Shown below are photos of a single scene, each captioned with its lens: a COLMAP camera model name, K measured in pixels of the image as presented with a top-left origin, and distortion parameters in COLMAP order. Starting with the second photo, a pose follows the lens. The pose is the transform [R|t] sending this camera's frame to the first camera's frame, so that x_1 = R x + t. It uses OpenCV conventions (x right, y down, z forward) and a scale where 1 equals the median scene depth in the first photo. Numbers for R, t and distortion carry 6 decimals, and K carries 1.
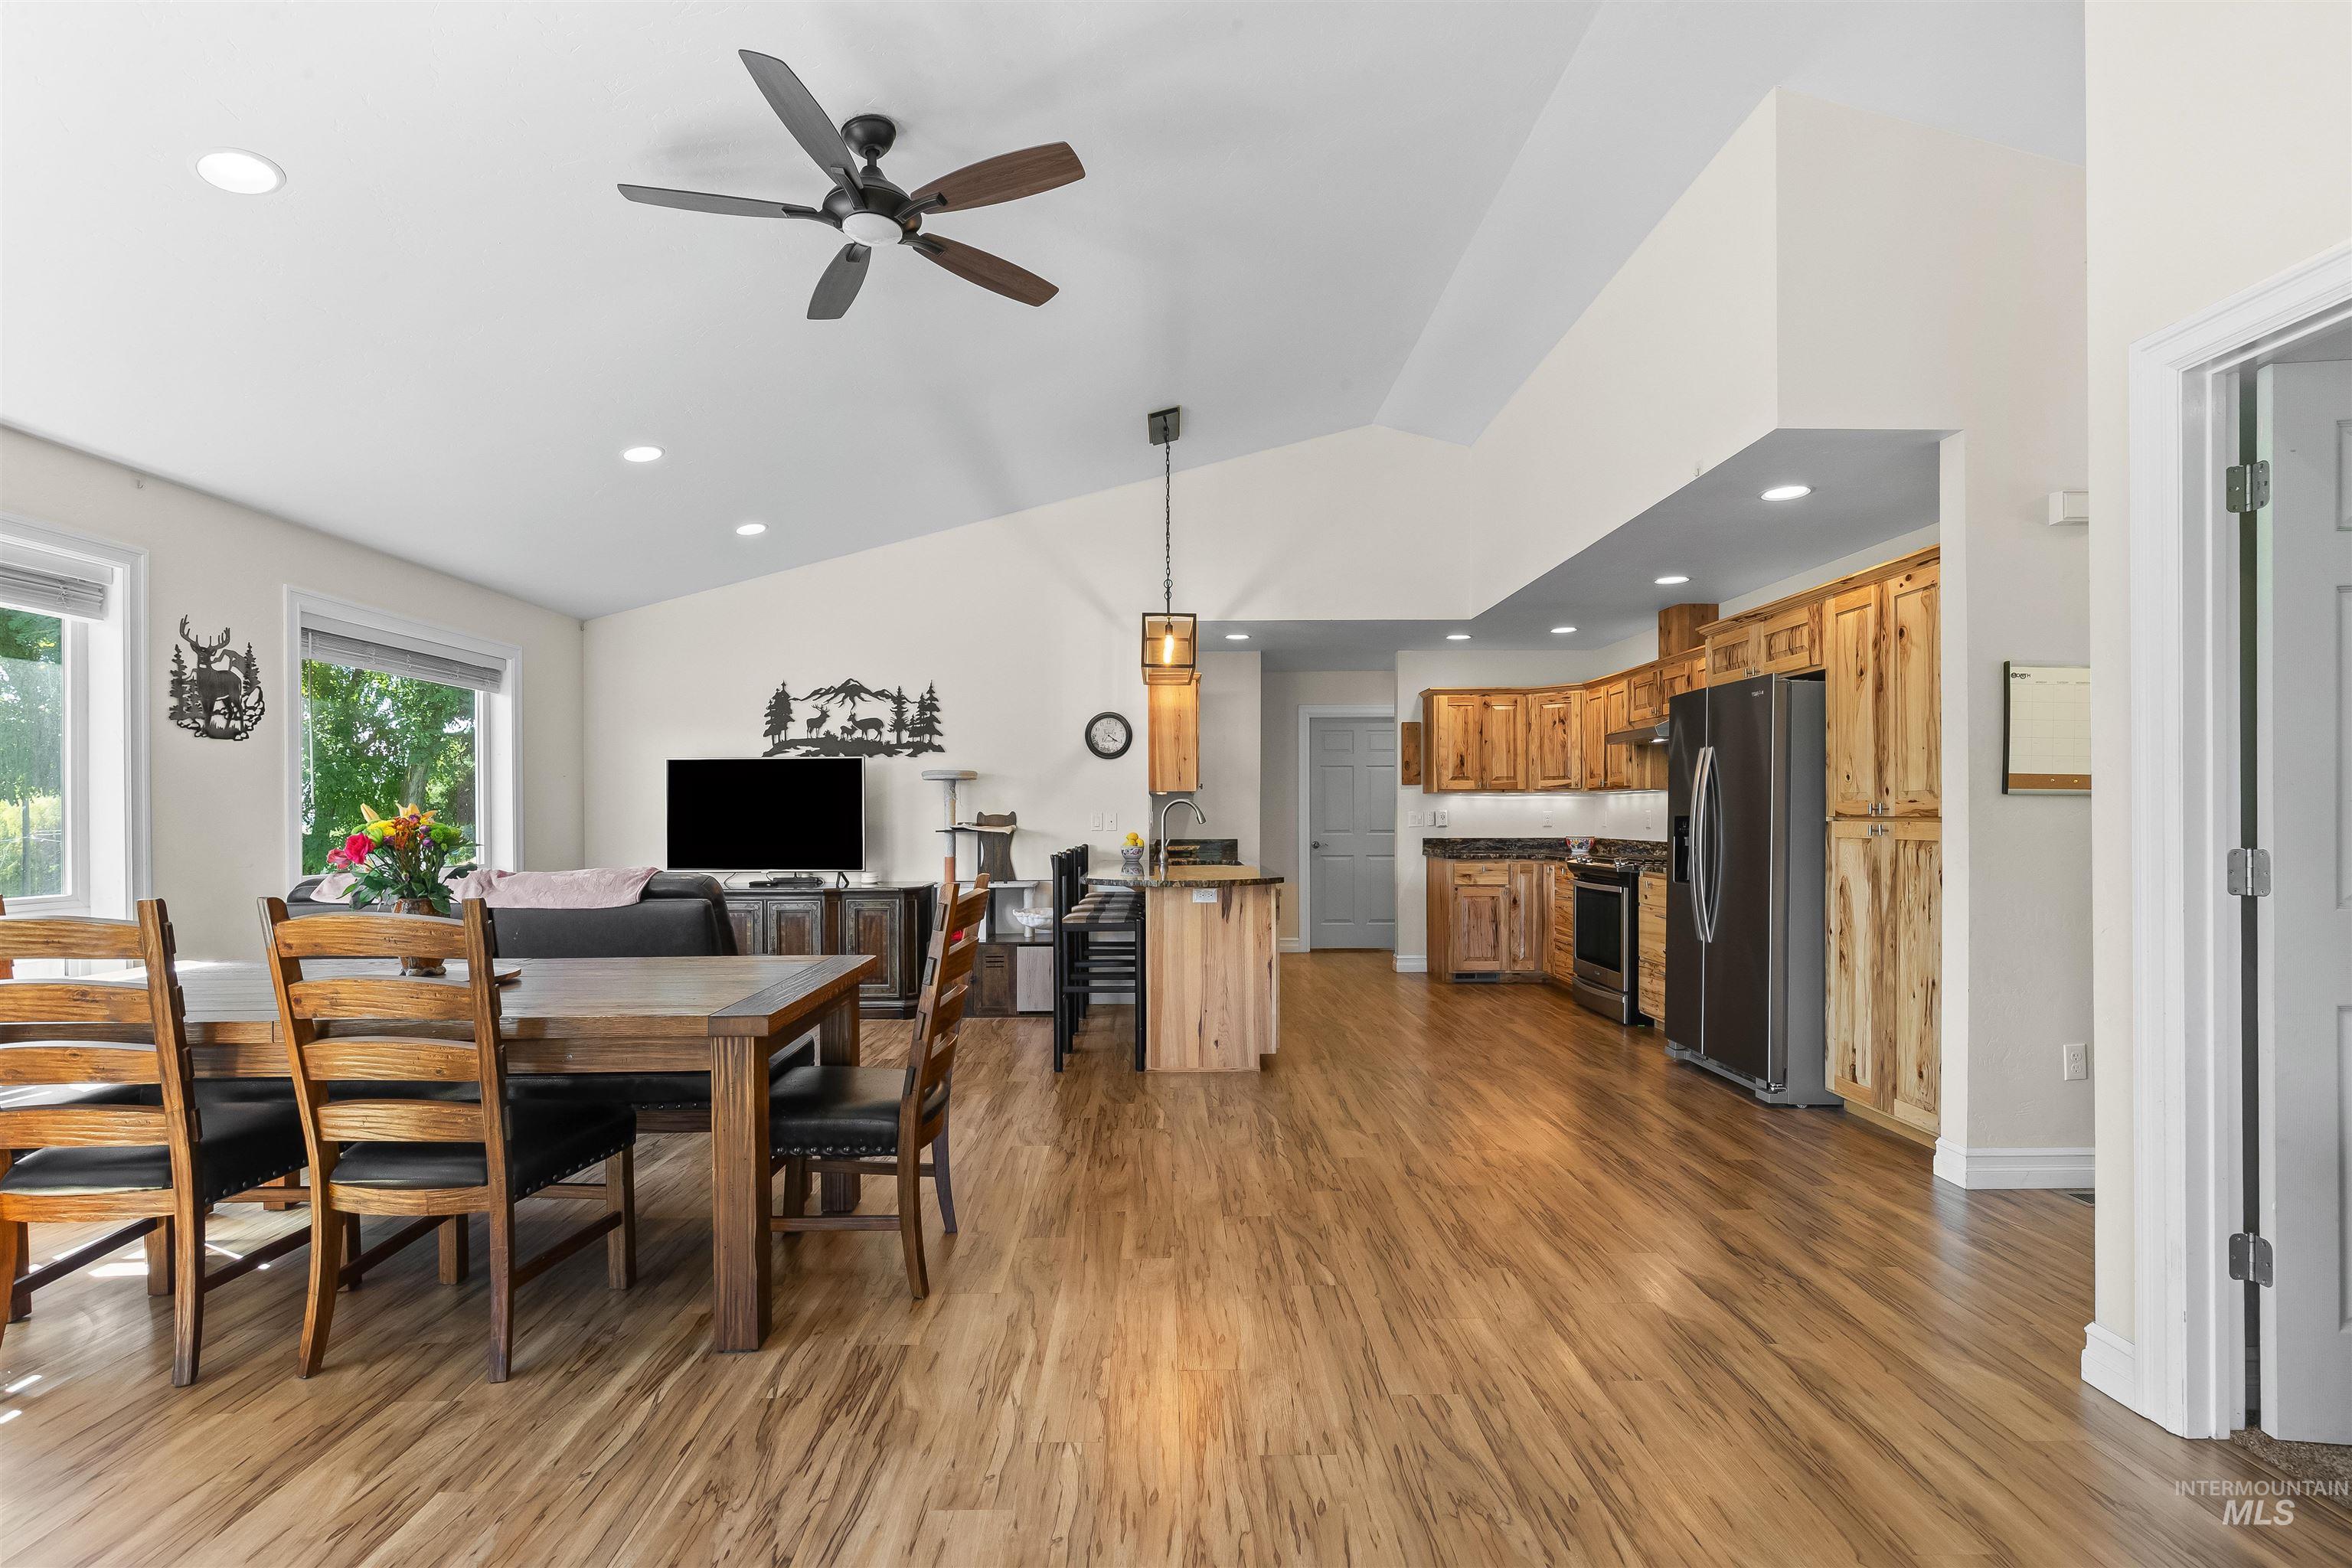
lens RADIAL K [[1071.1, 0, 1175.1], [0, 1071.1, 814.8], [0, 0, 1]] dist [-0.004630, 0.002209]
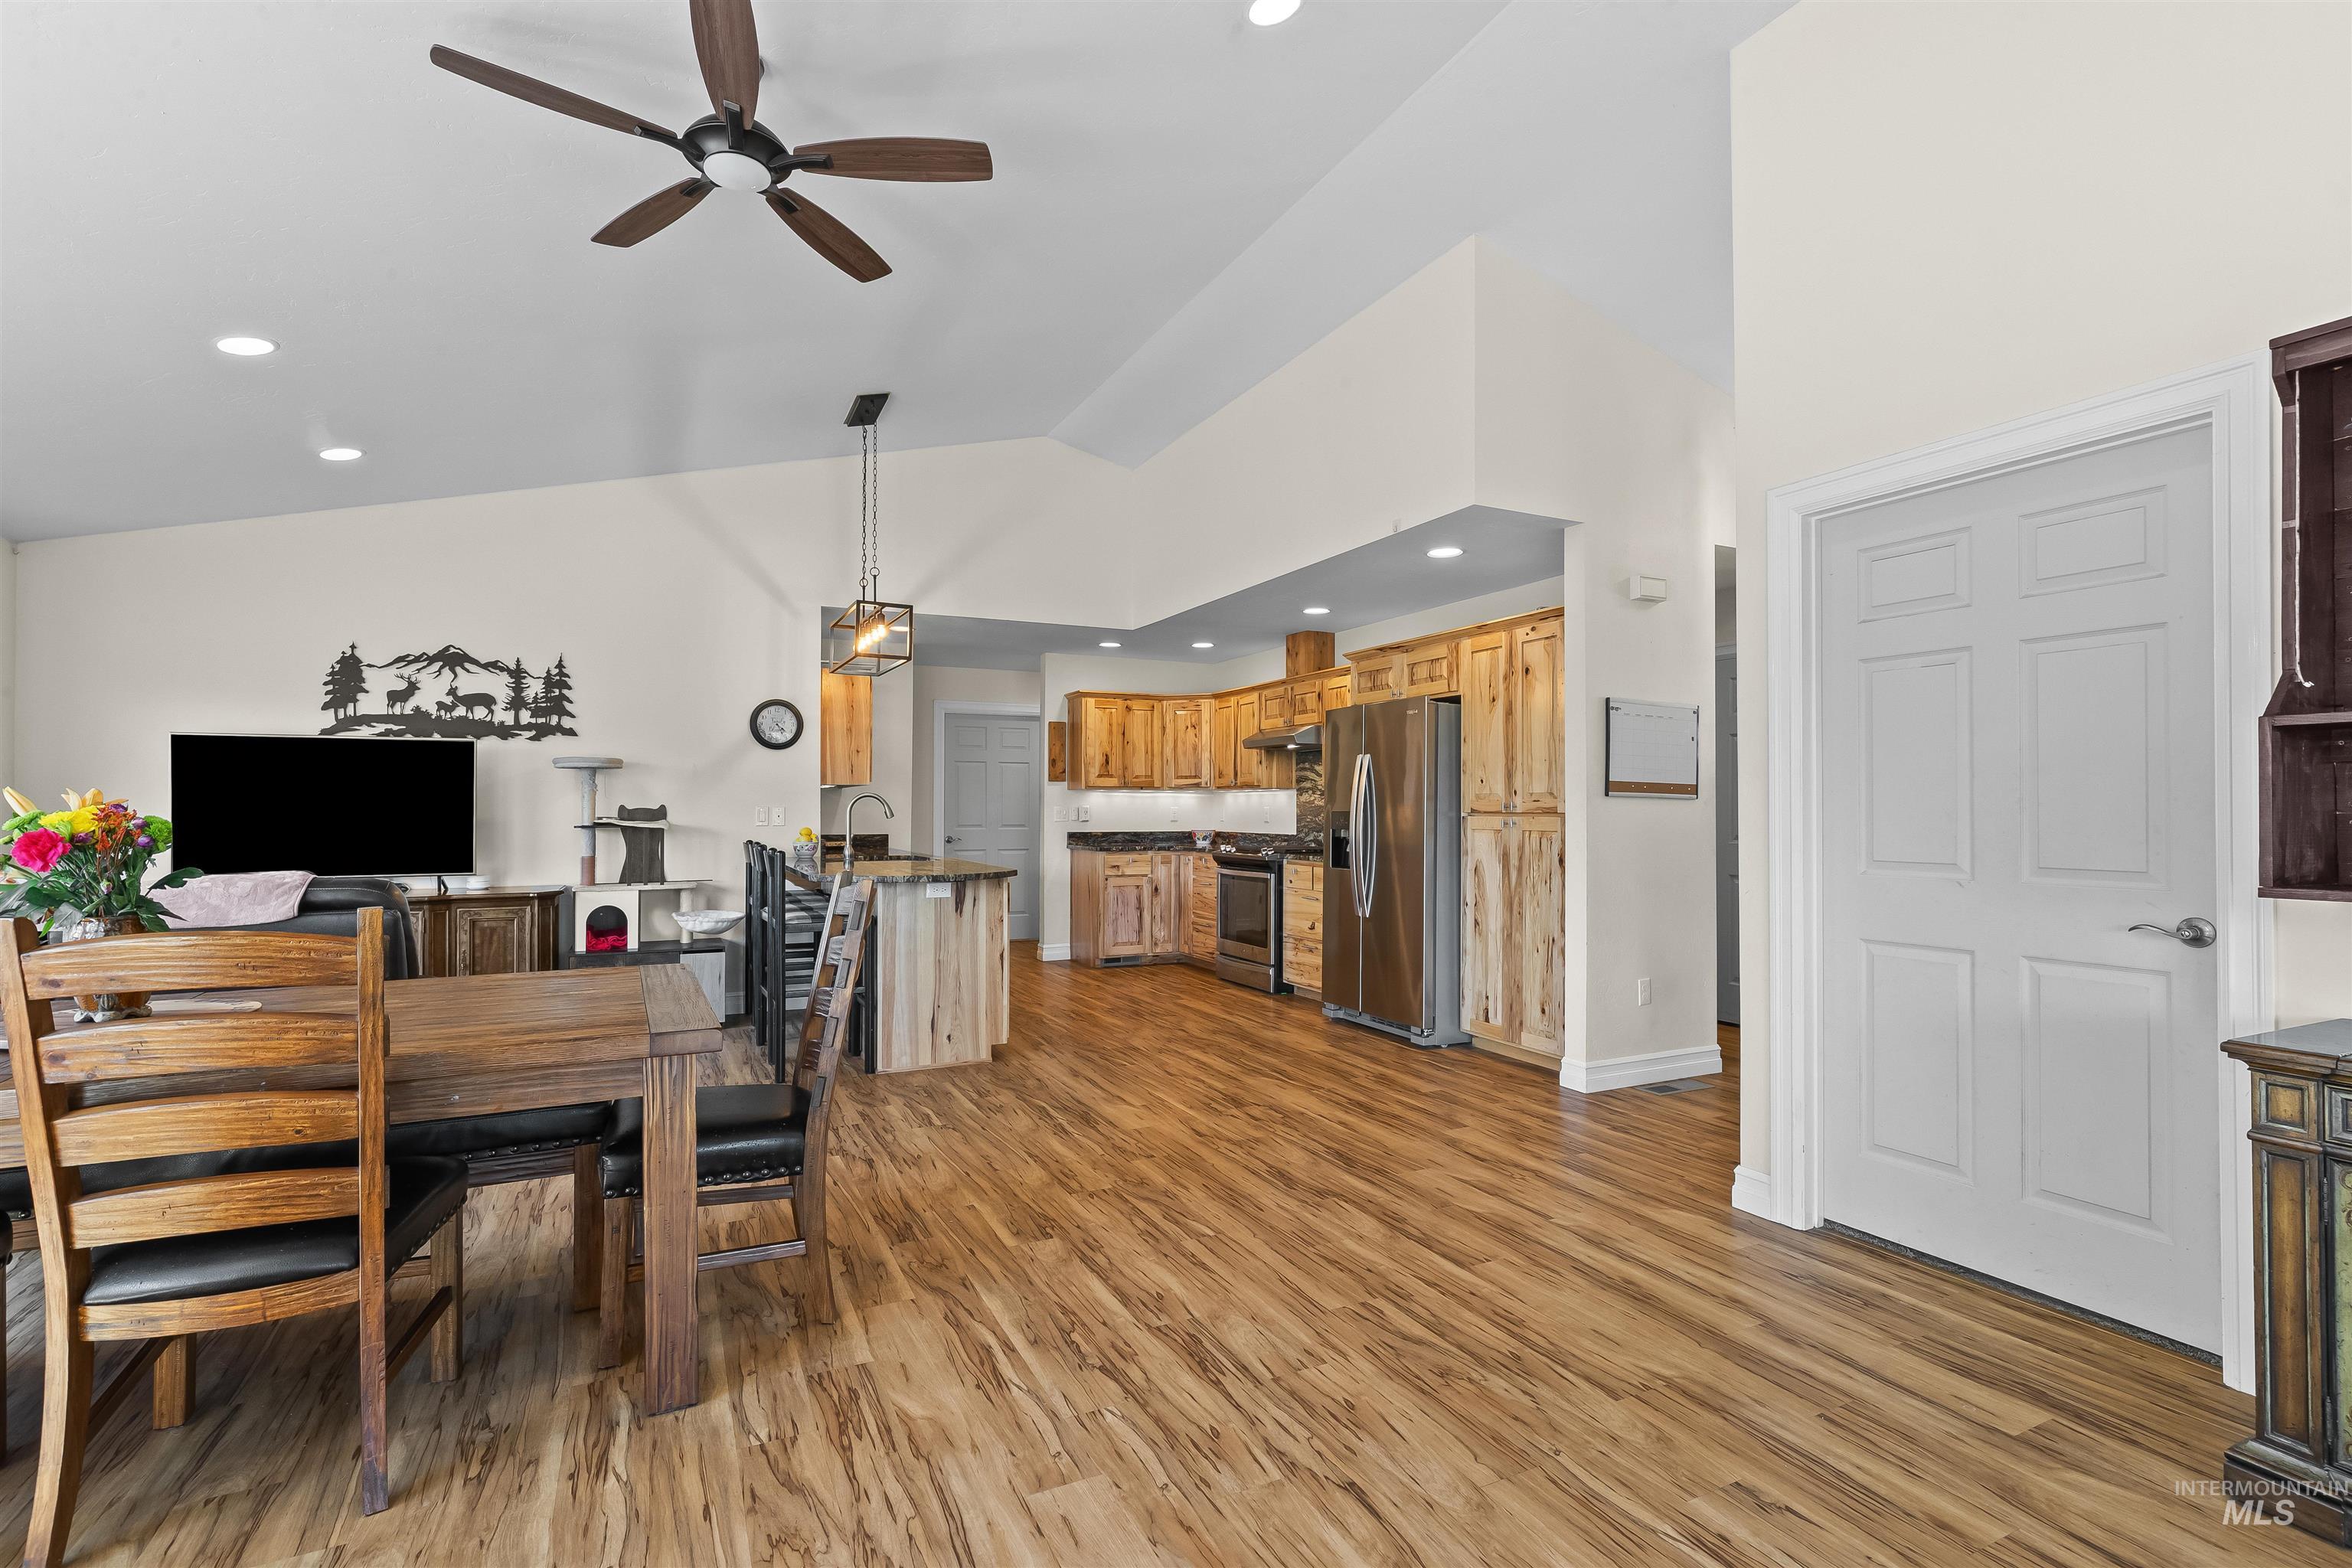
lens RADIAL K [[1071.1, 0, 1167.2], [0, 1071.1, 797.0], [0, 0, 1]] dist [-0.004630, 0.002209]
pose [[0.906377, 0.008797, 0.422379, -0.245089], [-0.003442, 0.999904, -0.013439, 0.001792], [-0.422456, 0.010727, 0.906320, 0.010027]]
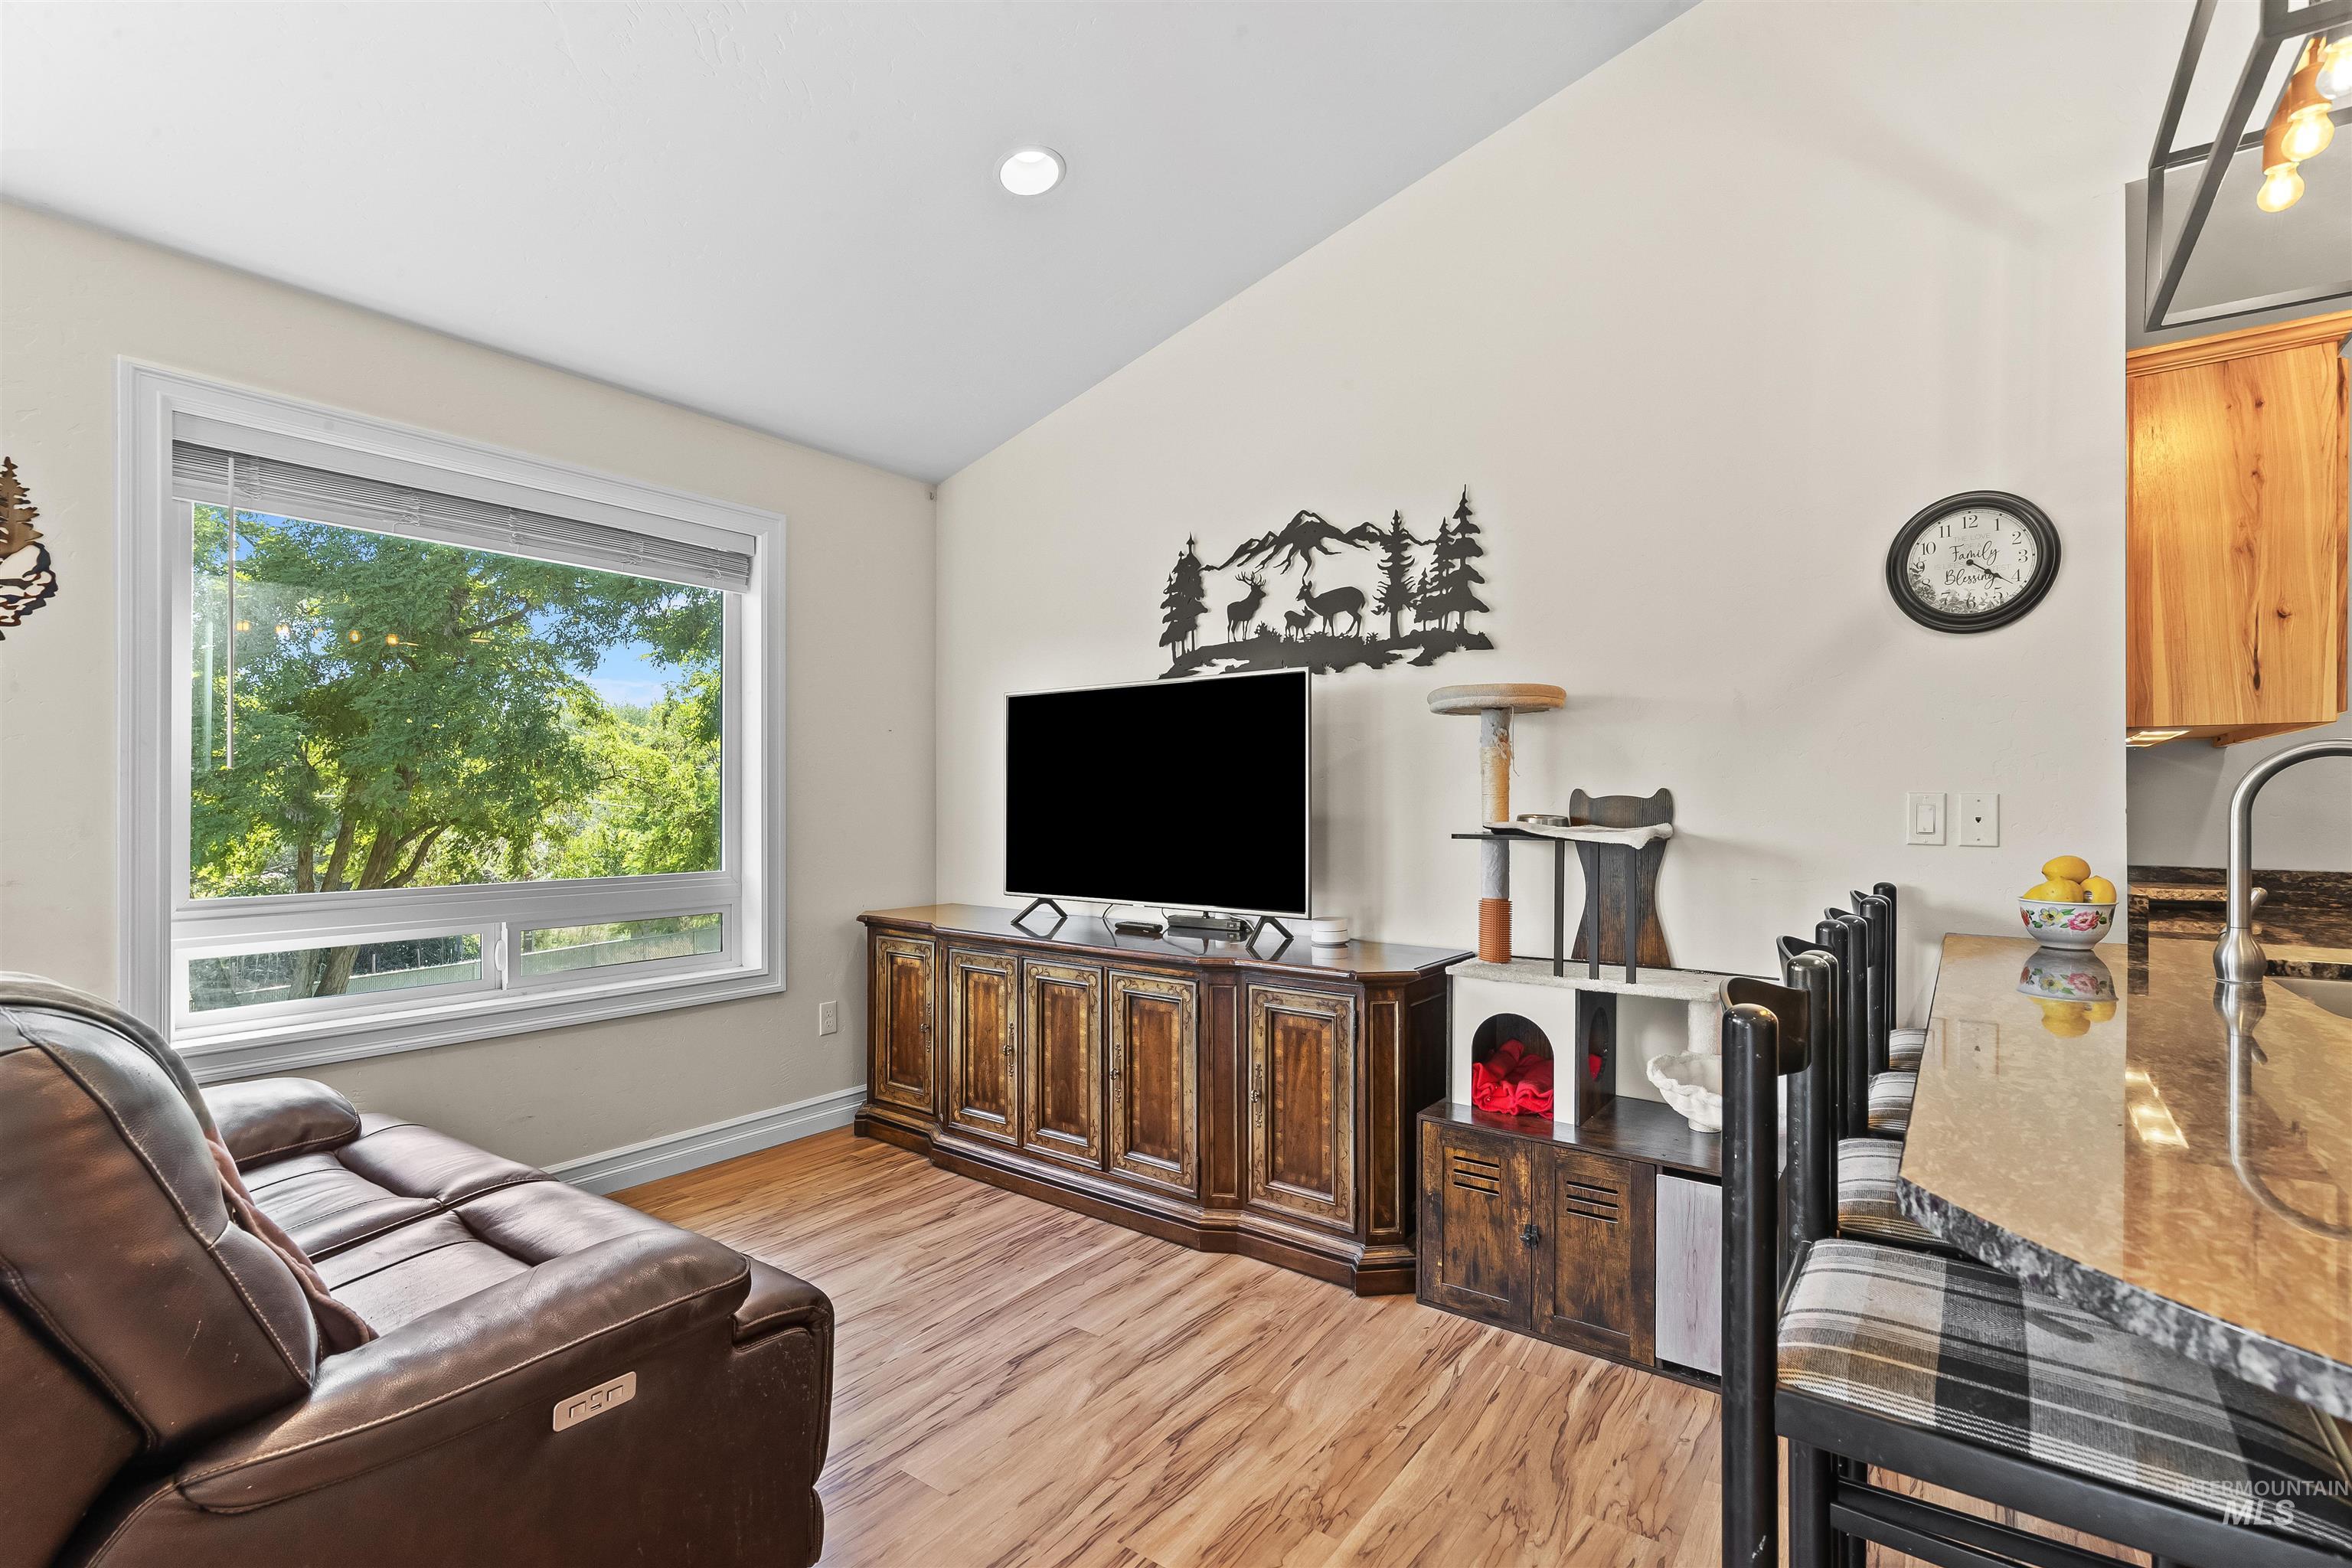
lens RADIAL K [[1071.1, 0, 1191.1], [0, 1071.1, 794.2], [0, 0, 1]] dist [-0.004630, 0.002209]
pose [[0.803777, 0.003985, -0.594917, -0.096854], [-0.006154, 0.999980, -0.001616, 0.001070], [0.594899, 0.004960, 0.803786, 0.974750]]
